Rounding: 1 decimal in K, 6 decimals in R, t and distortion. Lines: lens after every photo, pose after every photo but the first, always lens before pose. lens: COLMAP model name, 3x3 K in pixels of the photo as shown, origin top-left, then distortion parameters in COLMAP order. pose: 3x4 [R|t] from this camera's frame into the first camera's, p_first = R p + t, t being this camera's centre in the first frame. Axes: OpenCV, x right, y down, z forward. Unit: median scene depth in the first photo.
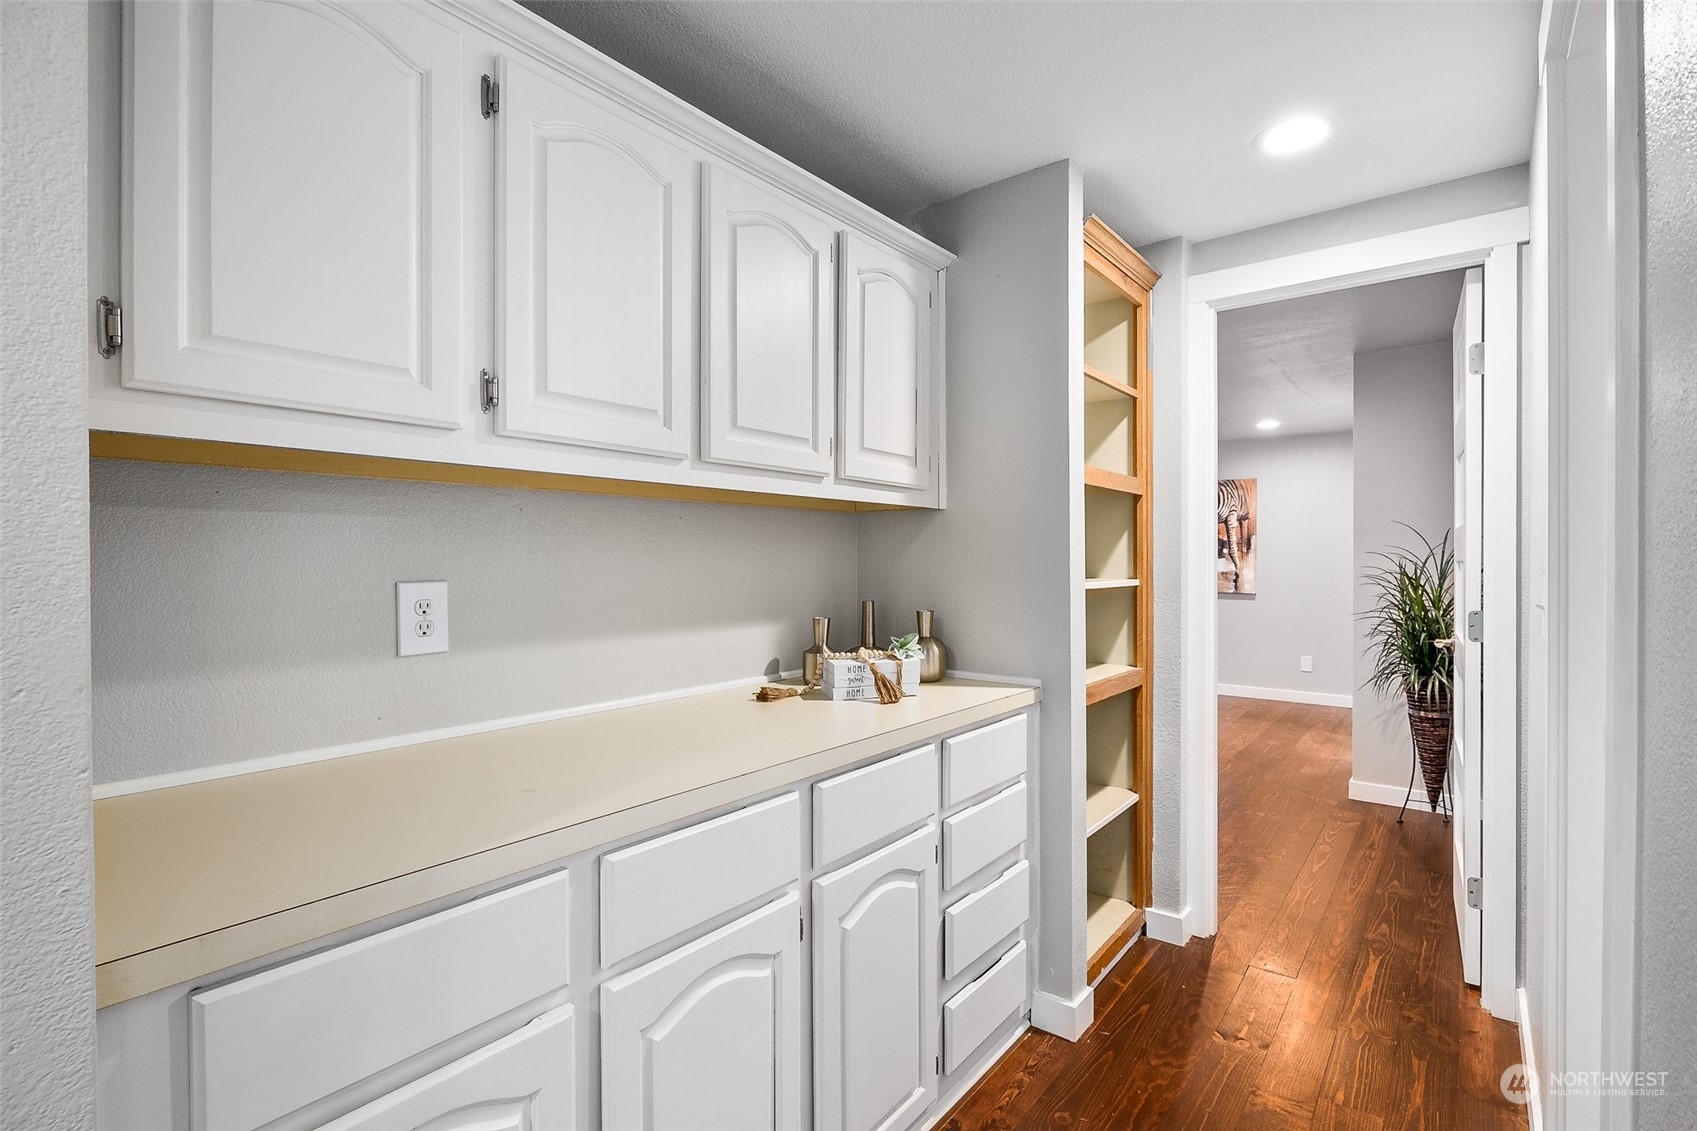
lens RADIAL K [[782.7, 0, 852.1], [0, 782.7, 563.1], [0, 0, 1]] dist [-0.002474, -0.000083]
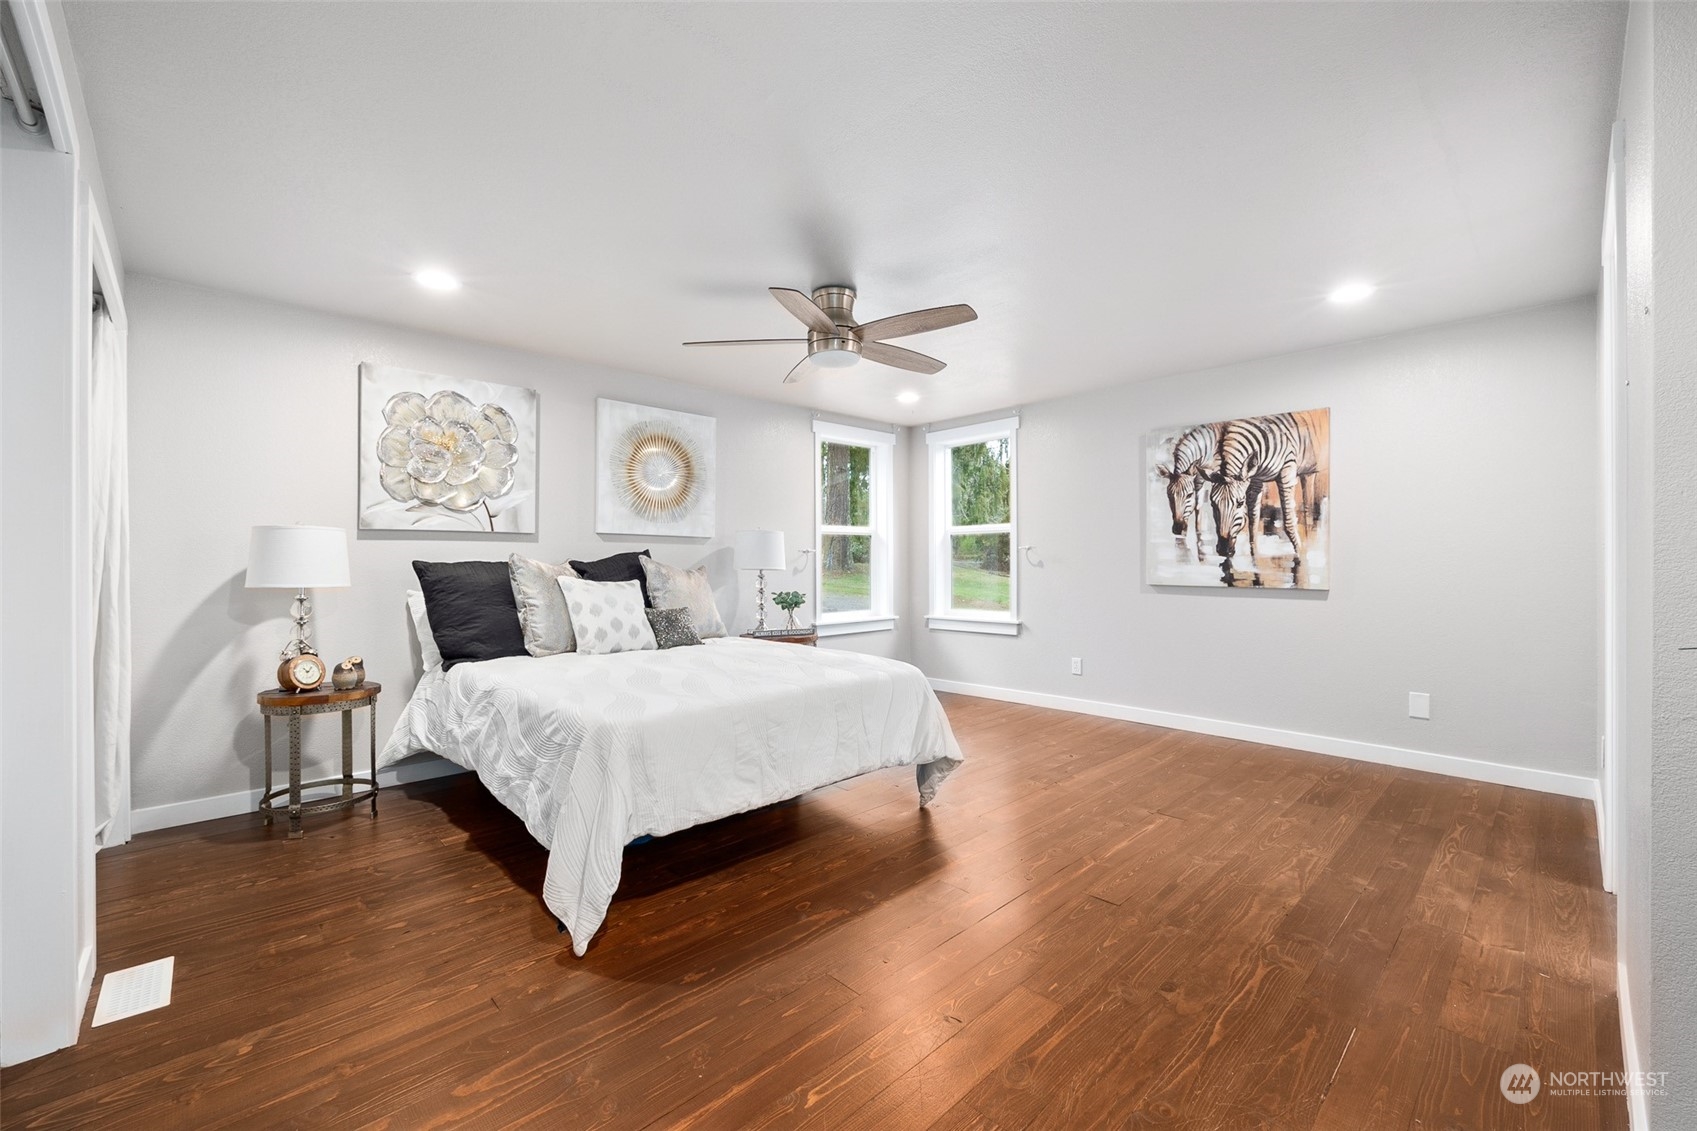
lens RADIAL K [[687.9, 0, 843.4], [0, 687.9, 565.9], [0, 0, 1]] dist [0.000424, -0.000039]
pose [[0.989515, -0.001474, -0.144423, 0.207344], [0.000965, 0.999993, -0.003593, 0.020992], [0.144427, 0.003416, 0.989509, 0.392034]]
